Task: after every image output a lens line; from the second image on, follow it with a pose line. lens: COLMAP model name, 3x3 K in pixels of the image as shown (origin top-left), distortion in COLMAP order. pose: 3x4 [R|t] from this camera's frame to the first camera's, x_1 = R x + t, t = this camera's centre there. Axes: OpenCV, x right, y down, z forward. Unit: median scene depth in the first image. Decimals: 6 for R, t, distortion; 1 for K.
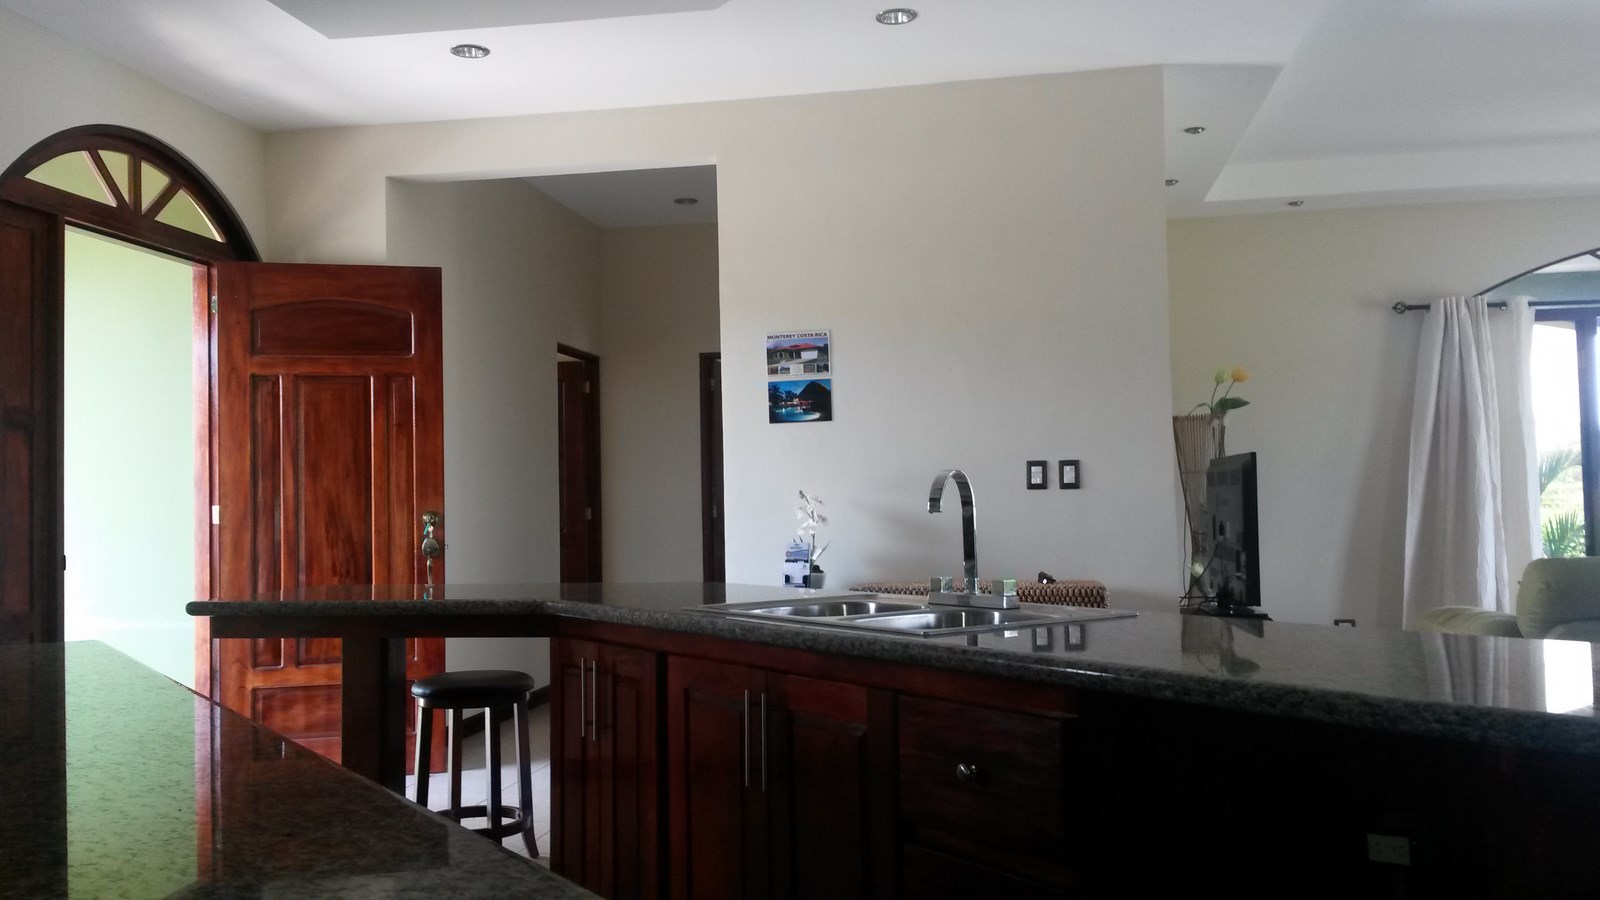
lens RADIAL K [[1305.4, 0, 793.4], [0, 1305.4, 445.5], [0, 0, 1]] dist [0.128436, -0.252478]
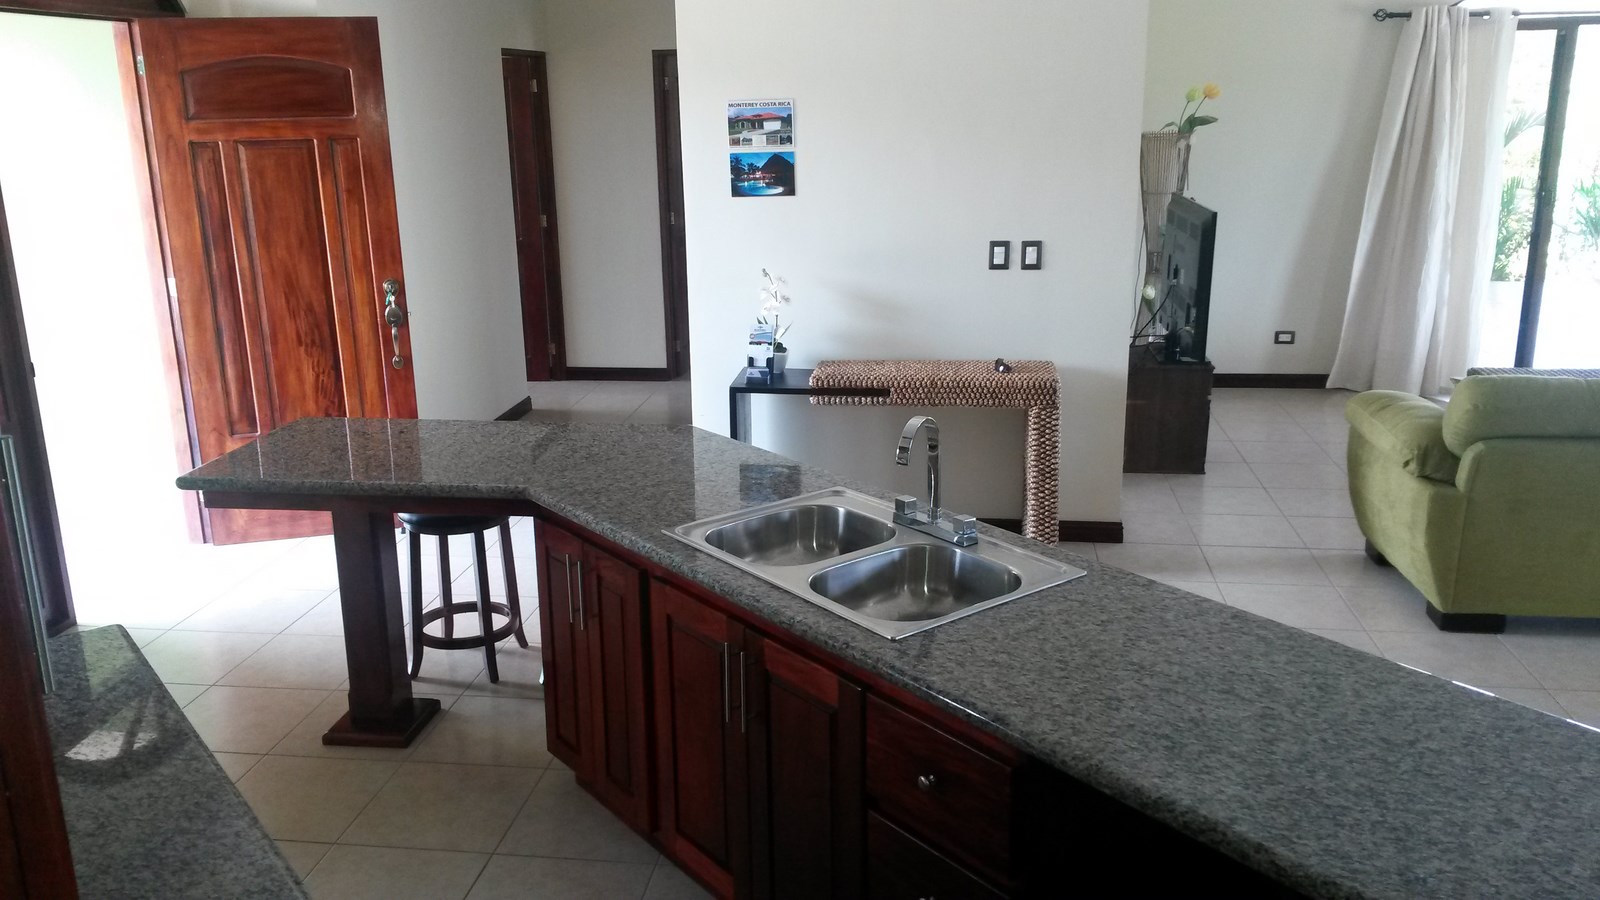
lens RADIAL K [[1305.4, 0, 793.4], [0, 1305.4, 445.5], [0, 0, 1]] dist [0.128436, -0.252478]
pose [[0.999361, -0.006865, 0.035068, -0.007689], [-0.004087, 0.952973, 0.303026, -0.136369], [-0.035499, -0.302976, 0.952337, 0.003902]]
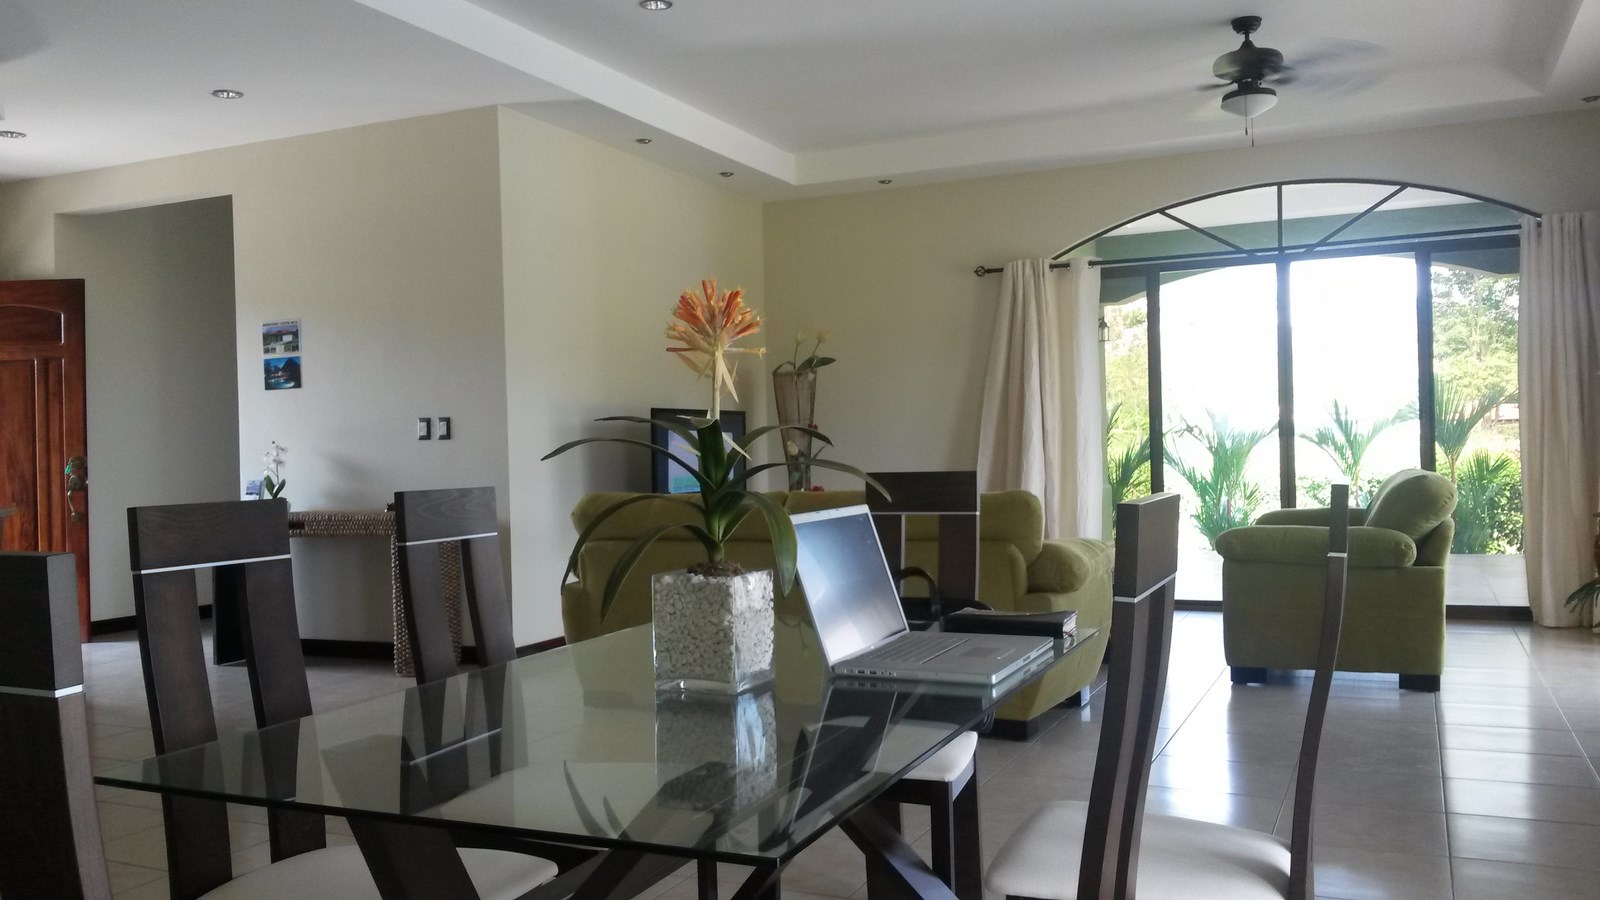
lens RADIAL K [[1305.4, 0, 793.4], [0, 1305.4, 445.5], [0, 0, 1]] dist [0.128436, -0.252478]
pose [[0.966523, -0.002969, -0.256564, 0.835052], [0.015066, 0.998864, 0.045198, -0.013612], [0.256139, -0.047550, 0.965470, -0.159256]]
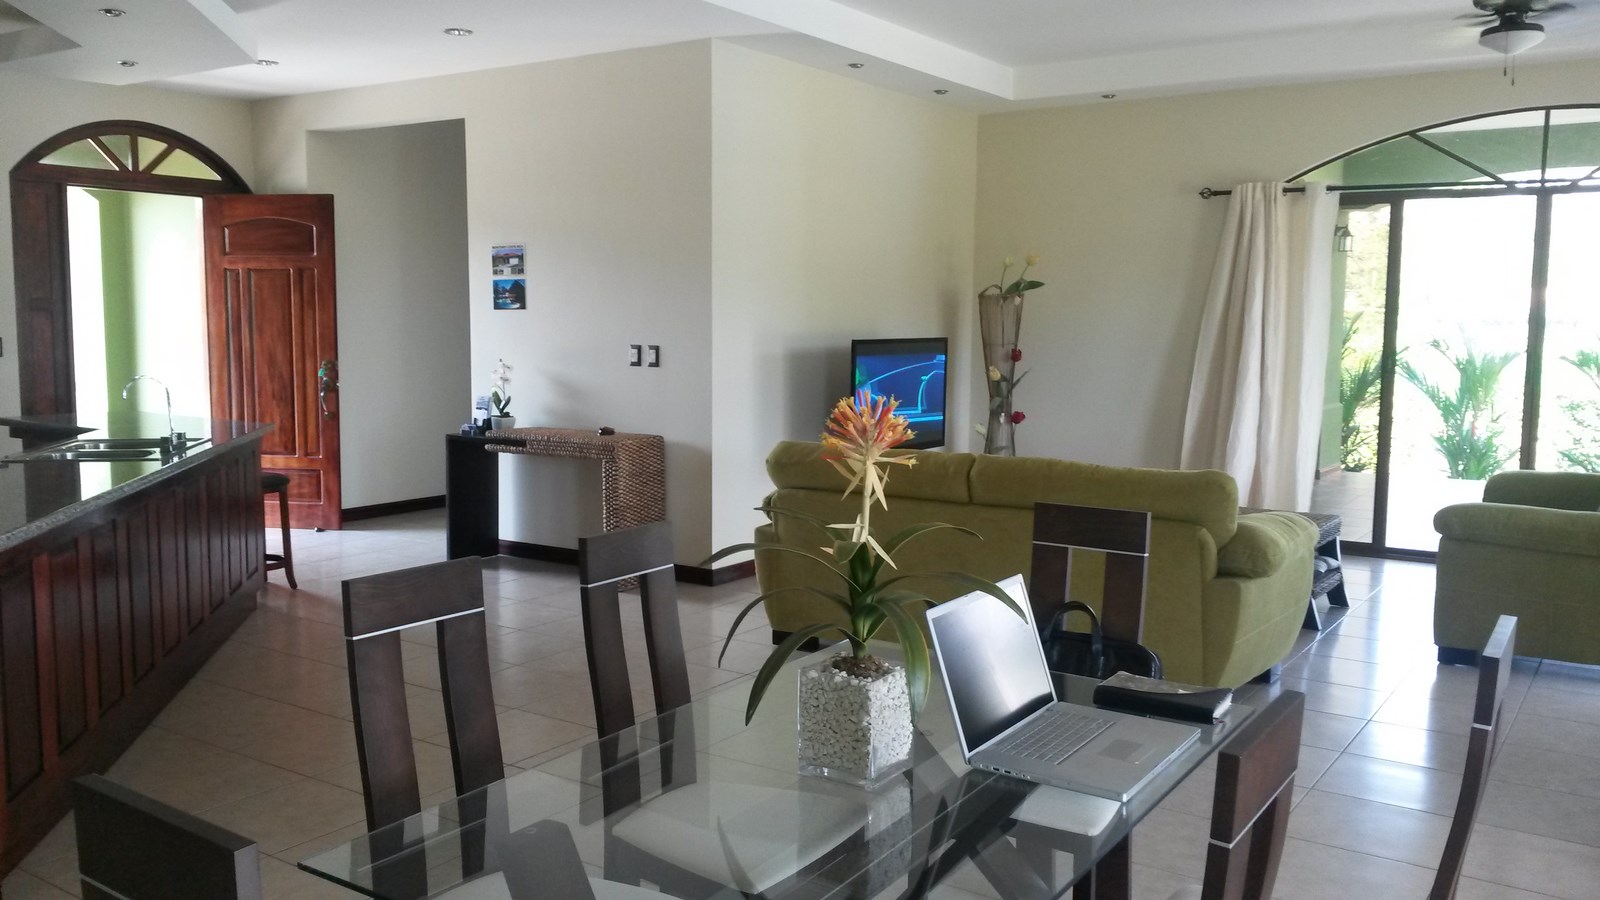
lens RADIAL K [[1305.4, 0, 793.4], [0, 1305.4, 445.5], [0, 0, 1]] dist [0.128436, -0.252478]
pose [[0.910474, 0.068770, -0.407808, 0.855074], [-0.008898, 0.989107, 0.146930, -0.082382], [0.413470, -0.130147, 0.901168, -0.160431]]
